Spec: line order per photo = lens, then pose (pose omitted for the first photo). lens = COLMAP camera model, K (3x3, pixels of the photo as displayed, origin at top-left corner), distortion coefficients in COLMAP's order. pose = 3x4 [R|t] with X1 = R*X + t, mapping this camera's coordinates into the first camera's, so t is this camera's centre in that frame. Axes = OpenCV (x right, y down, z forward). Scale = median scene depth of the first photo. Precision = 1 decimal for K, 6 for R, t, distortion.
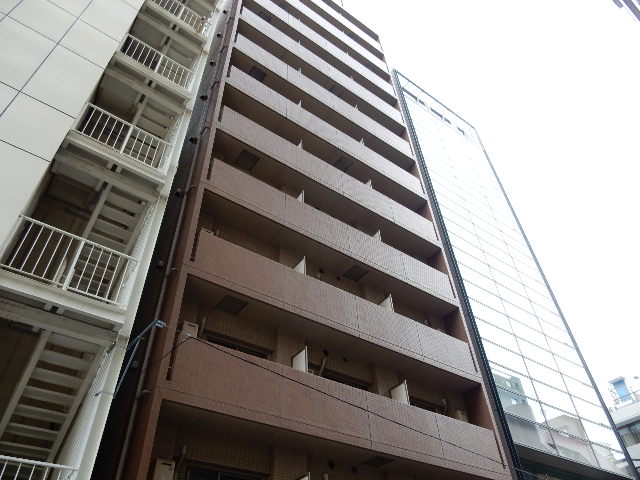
lens RADIAL K [[477.0, 0, 320.0], [0, 477.0, 240.0], [0, 0, 1]] dist [-0.003752, 0.004126]
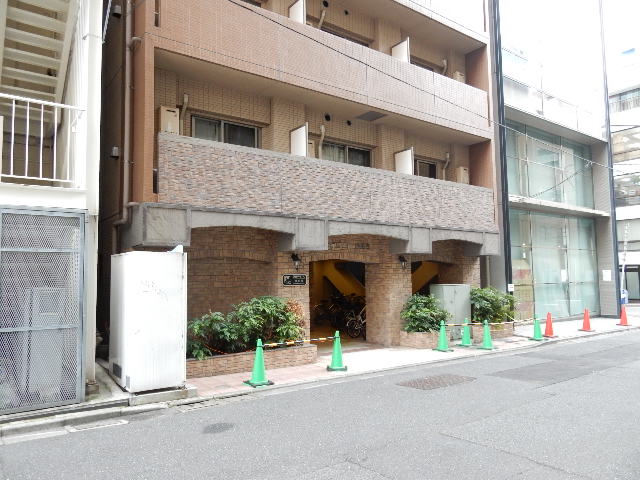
lens RADIAL K [[481.7, 0, 325.4], [0, 481.7, 236.6], [0, 0, 1]] dist [-0.000539, -0.002095]
pose [[0.999535, 0.020204, 0.022818, -0.000466], [-0.030128, 0.767986, 0.639758, -0.009346], [-0.004598, -0.640148, 0.768238, 0.009122]]
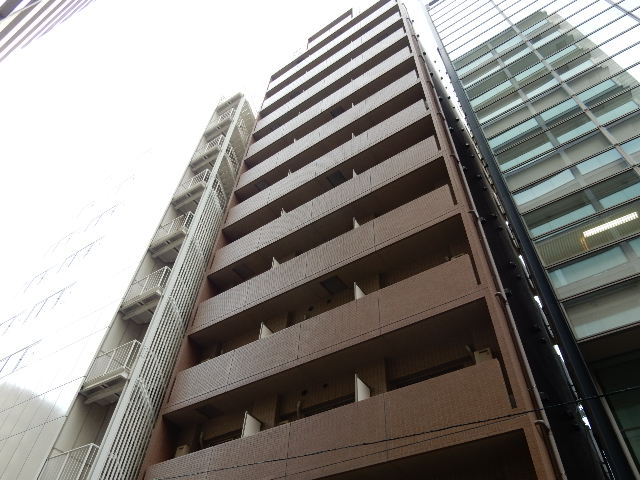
lens RADIAL K [[477.0, 0, 320.0], [0, 477.0, 240.0], [0, 0, 1]] dist [-0.003752, 0.004126]
pose [[0.328559, -0.665159, -0.670531, 0.907676], [0.611937, 0.690698, -0.385316, 0.424833], [0.719431, -0.283724, 0.633971, 0.487859]]
